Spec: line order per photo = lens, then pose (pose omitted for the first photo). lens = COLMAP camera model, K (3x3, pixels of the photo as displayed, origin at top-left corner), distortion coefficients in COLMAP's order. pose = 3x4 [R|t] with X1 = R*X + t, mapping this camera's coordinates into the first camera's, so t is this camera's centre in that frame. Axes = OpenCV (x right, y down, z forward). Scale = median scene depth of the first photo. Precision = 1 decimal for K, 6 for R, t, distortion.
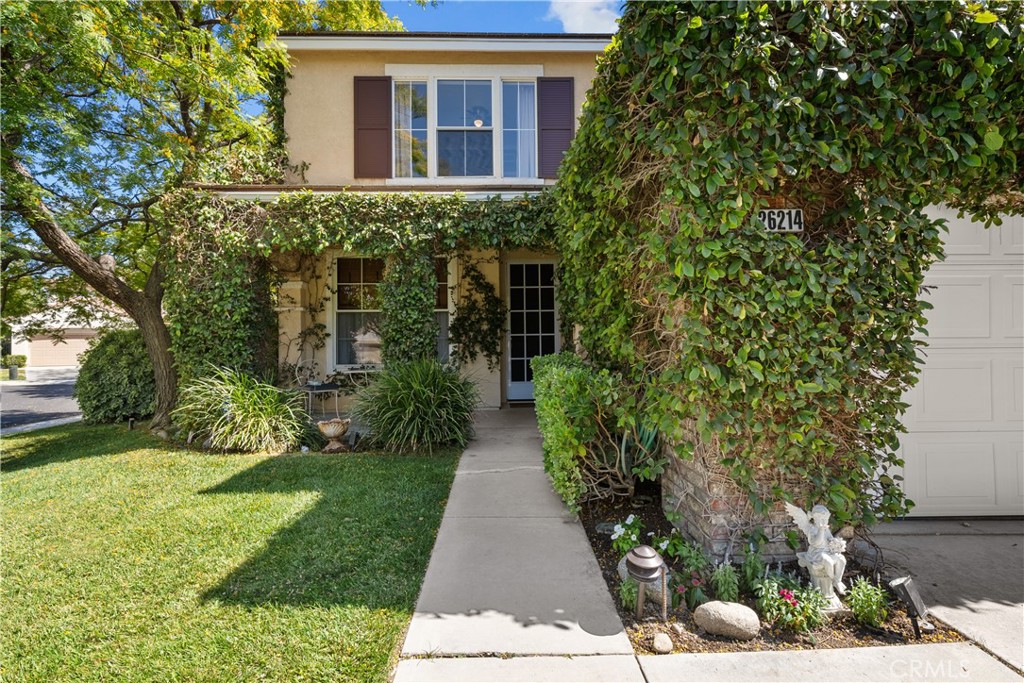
lens RADIAL K [[470.2, 0, 508.6], [0, 470.2, 343.0], [0, 0, 1]] dist [0.003451, -0.000365]
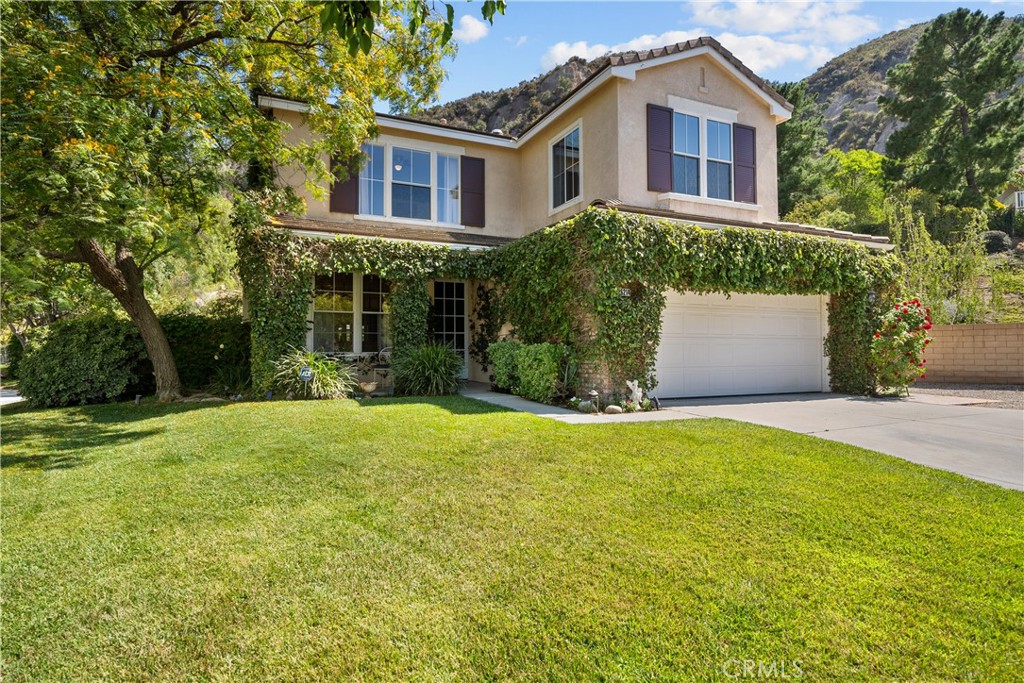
lens RADIAL K [[559.9, 0, 506.4], [0, 559.9, 348.2], [0, 0, 1]] dist [0.003725, -0.000577]
pose [[0.917351, 0.012357, 0.397888, -1.568298], [-0.009322, 0.999911, -0.009562, 0.144549], [-0.397971, 0.005063, 0.917384, -2.031651]]
